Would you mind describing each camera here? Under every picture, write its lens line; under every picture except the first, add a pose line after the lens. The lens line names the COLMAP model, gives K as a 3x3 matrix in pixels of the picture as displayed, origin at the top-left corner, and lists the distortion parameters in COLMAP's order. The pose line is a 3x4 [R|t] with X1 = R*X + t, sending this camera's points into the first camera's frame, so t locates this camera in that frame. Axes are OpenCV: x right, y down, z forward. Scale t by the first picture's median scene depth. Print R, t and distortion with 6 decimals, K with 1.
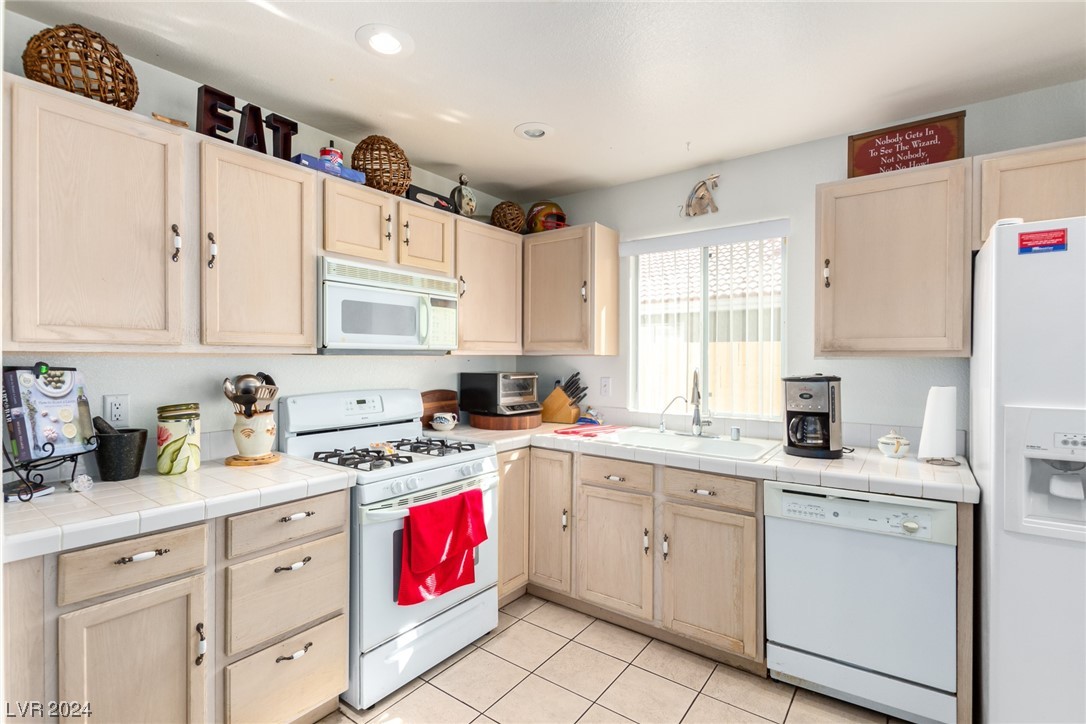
lens RADIAL K [[493.9, 0, 531.6], [0, 493.9, 363.4], [0, 0, 1]] dist [0.004865, -0.004762]
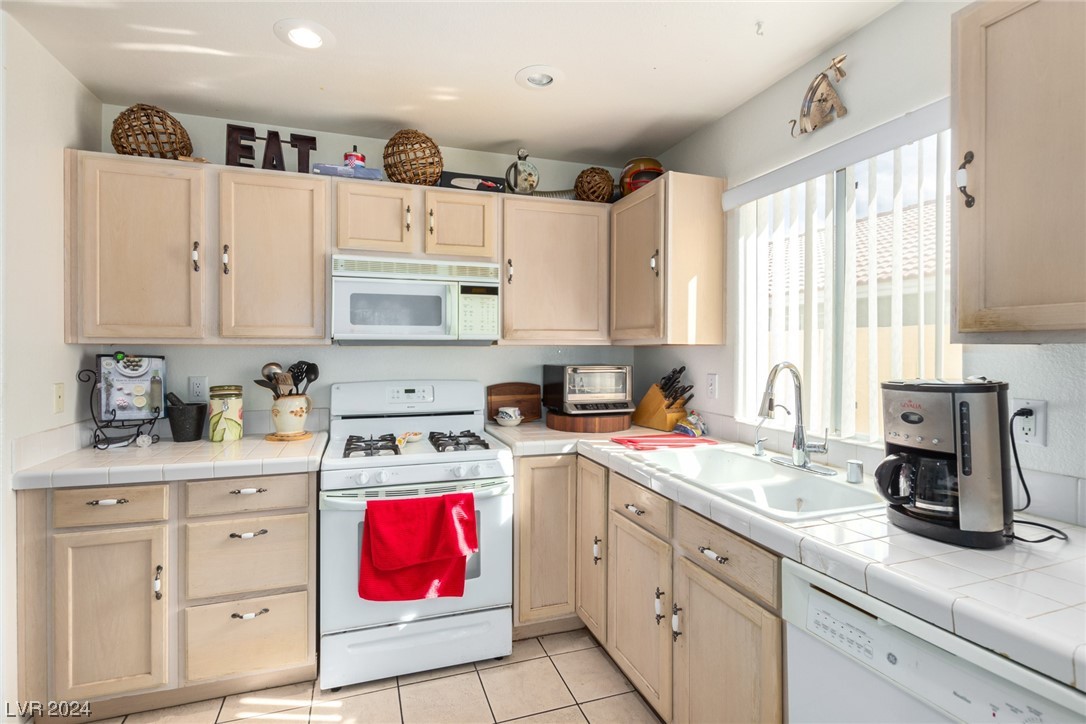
lens RADIAL K [[493.9, 0, 520.9], [0, 493.9, 352.2], [0, 0, 1]] dist [0.004865, -0.004762]
pose [[0.828850, 0.001406, -0.559469, 0.497898], [-0.005029, 0.999975, -0.004937, 0.000397], [0.559448, 0.006905, 0.828837, 0.320821]]
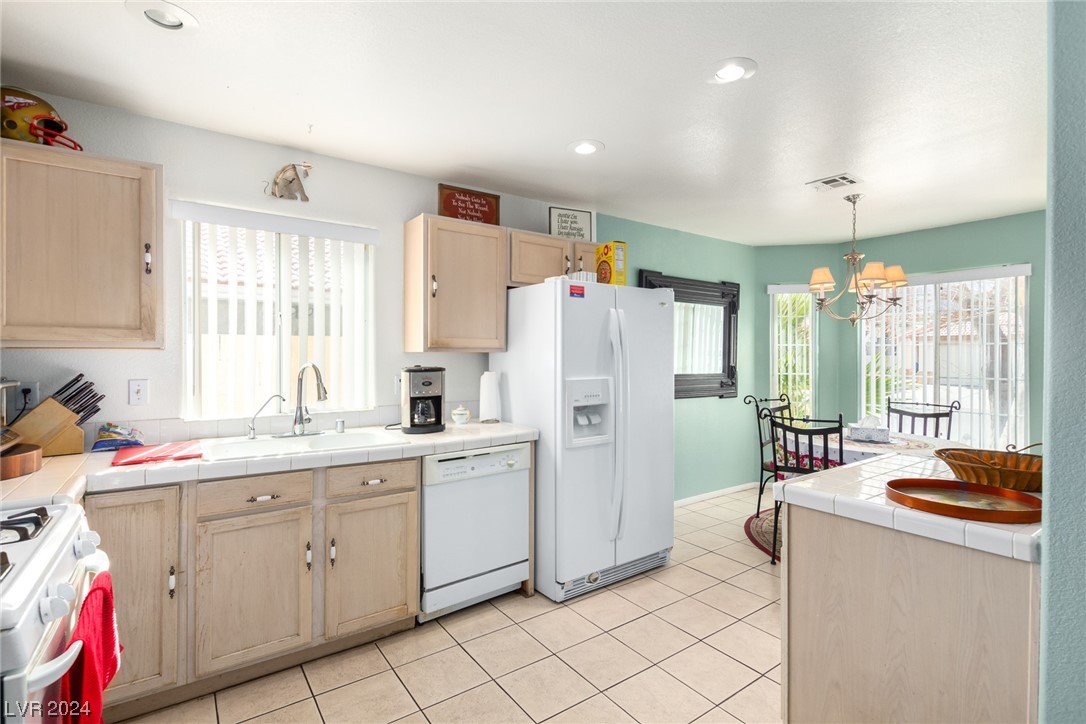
lens RADIAL K [[493.9, 0, 536.2], [0, 493.9, 359.5], [0, 0, 1]] dist [0.004865, -0.004762]
pose [[0.327945, -0.010212, 0.944642, -0.513048], [0.008679, 0.999932, 0.007796, -0.001595], [-0.944657, 0.005642, 0.328011, 0.334446]]
